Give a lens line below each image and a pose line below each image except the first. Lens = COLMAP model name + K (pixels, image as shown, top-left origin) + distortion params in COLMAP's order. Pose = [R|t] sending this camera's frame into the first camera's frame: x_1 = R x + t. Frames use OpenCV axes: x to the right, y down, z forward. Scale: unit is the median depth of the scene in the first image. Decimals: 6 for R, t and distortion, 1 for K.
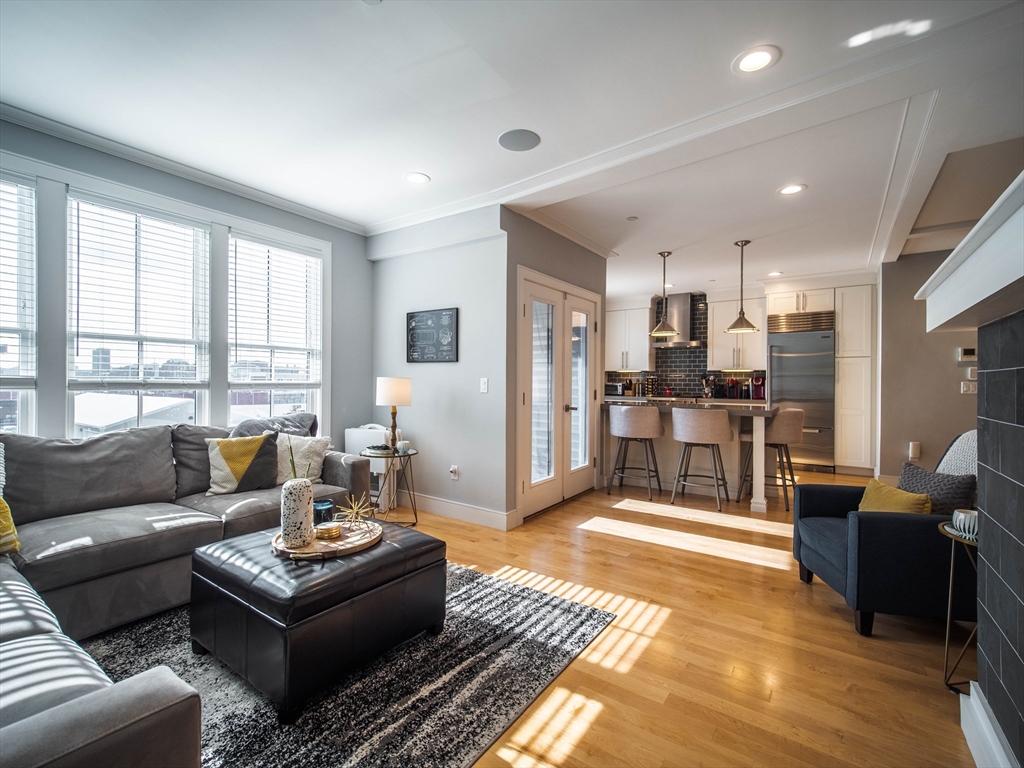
lens RADIAL K [[468.6, 0, 506.2], [0, 468.6, 384.6], [0, 0, 1]] dist [-0.002289, -0.002938]
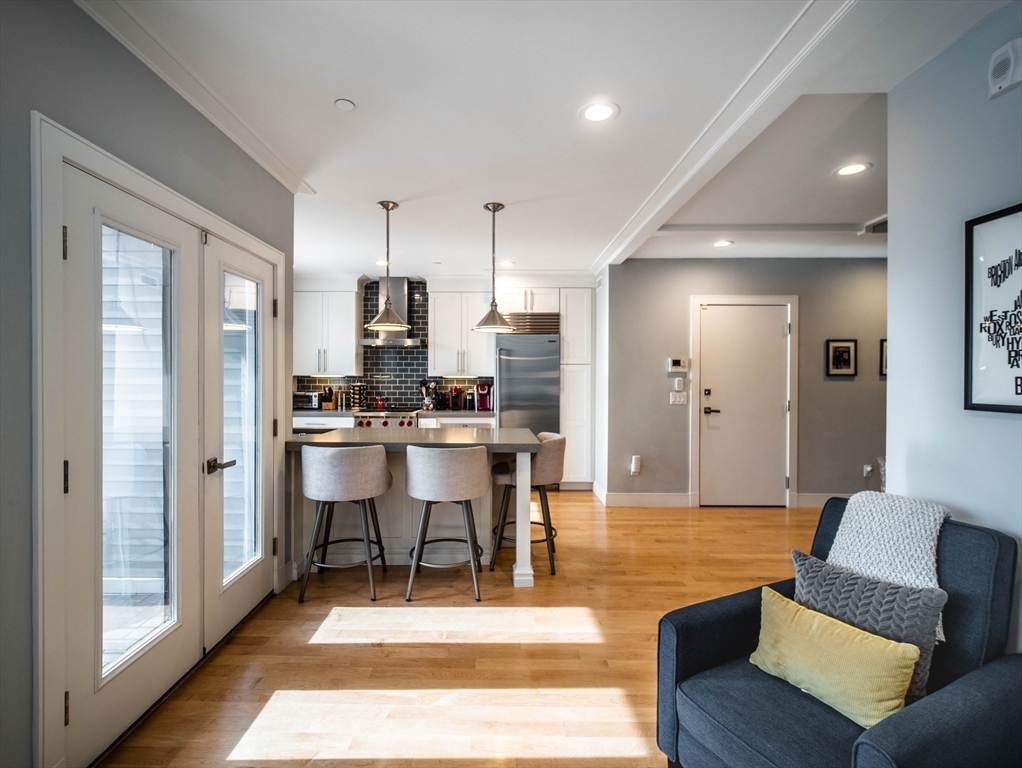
lens RADIAL K [[503.4, 0, 502.9], [0, 503.4, 386.5], [0, 0, 1]] dist [-0.001551, -0.001007]
pose [[0.824603, -0.008433, 0.565648, 0.053848], [0.003164, 0.999942, 0.010295, -0.024799], [-0.565702, -0.006700, 0.824582, 0.250013]]
